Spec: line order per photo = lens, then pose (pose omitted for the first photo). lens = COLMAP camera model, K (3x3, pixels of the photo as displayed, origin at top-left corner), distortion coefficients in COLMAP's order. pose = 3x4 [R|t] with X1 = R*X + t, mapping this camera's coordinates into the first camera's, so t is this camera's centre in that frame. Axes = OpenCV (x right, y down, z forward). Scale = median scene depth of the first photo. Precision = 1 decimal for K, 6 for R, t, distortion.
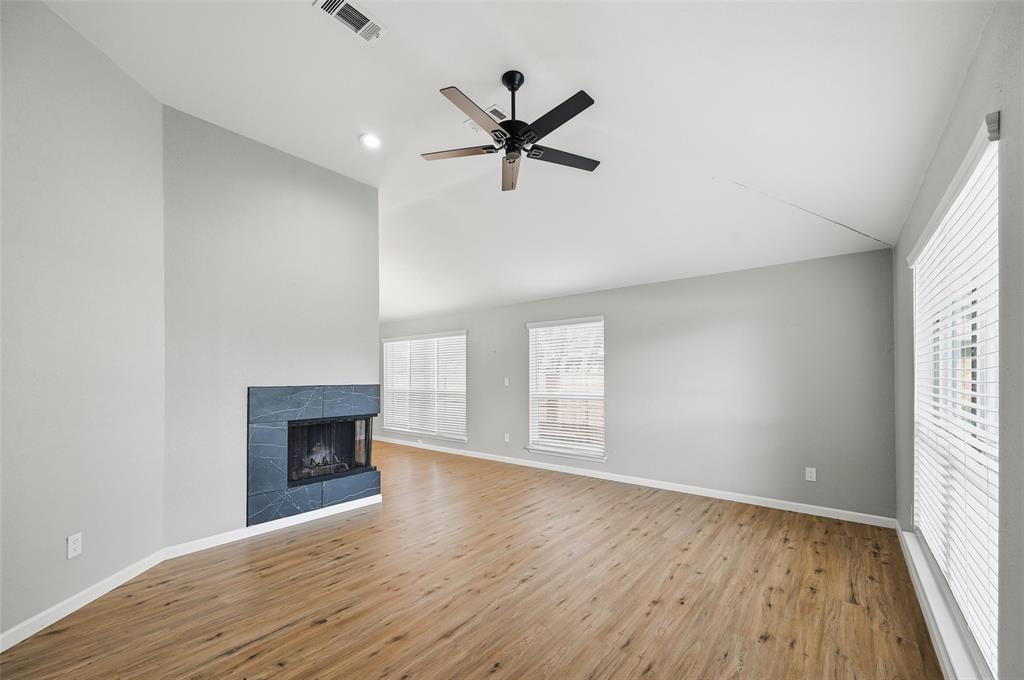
lens RADIAL K [[404.1, 0, 521.4], [0, 404.1, 374.4], [0, 0, 1]] dist [-0.000183, 0.000071]
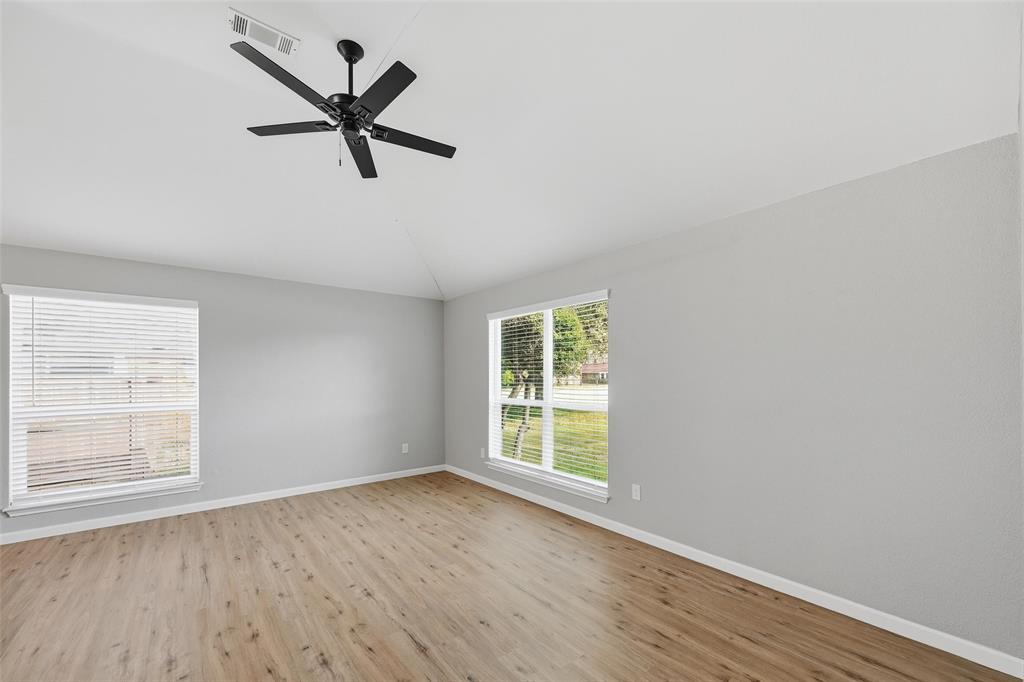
lens RADIAL K [[404.1, 0, 521.4], [0, 404.1, 375.4], [0, 0, 1]] dist [-0.000183, 0.000071]
pose [[0.210513, 0.006870, 0.977567, -0.555842], [0.000248, 0.999975, -0.007081, 0.003217], [-0.977591, 0.001733, 0.210506, 0.296950]]
